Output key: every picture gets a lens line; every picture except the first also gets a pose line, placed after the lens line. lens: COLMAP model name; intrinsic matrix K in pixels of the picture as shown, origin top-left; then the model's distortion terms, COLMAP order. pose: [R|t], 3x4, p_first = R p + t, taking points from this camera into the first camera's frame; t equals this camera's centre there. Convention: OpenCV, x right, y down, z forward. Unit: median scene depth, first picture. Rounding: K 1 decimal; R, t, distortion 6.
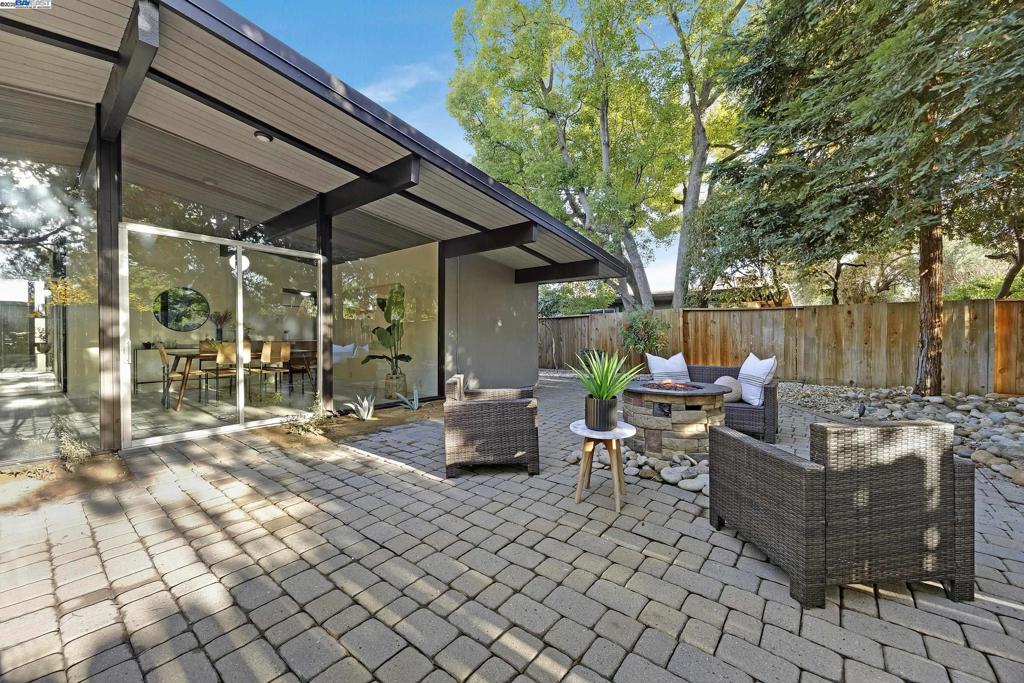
lens RADIAL K [[393.1, 0, 514.2], [0, 393.1, 340.9], [0, 0, 1]] dist [0.001735, 0.000307]
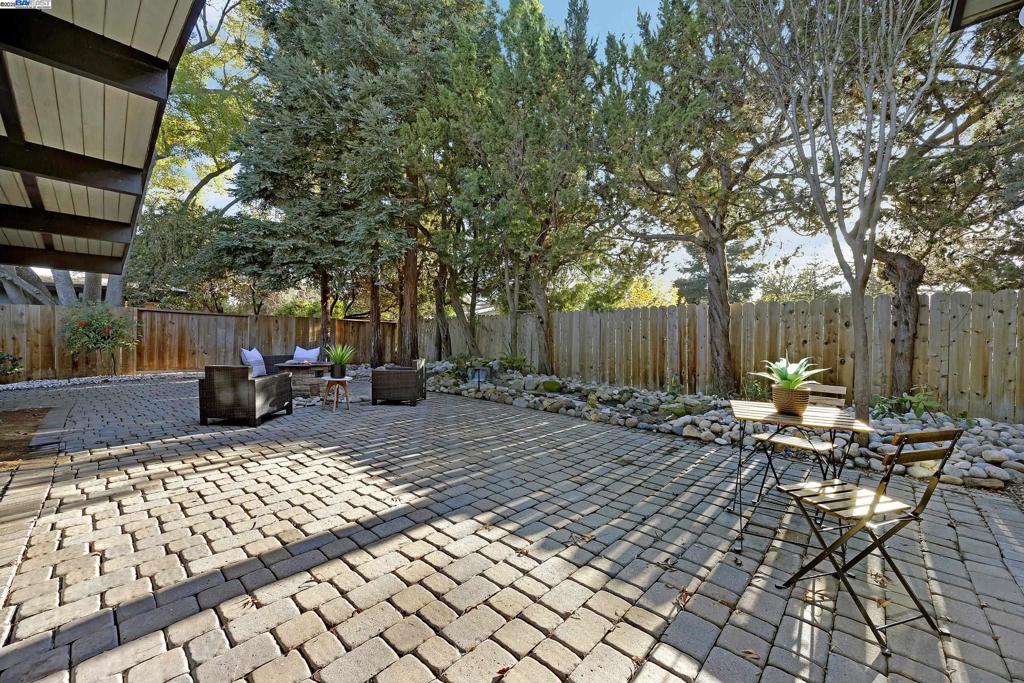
lens RADIAL K [[385.9, 0, 505.9], [0, 385.9, 341.9], [0, 0, 1]] dist [-0.010633, 0.000117]
pose [[0.090143, -0.005400, 0.995914, -0.586308], [0.000932, 0.999985, 0.005337, 0.001883], [-0.995928, 0.000447, 0.090146, -0.051206]]
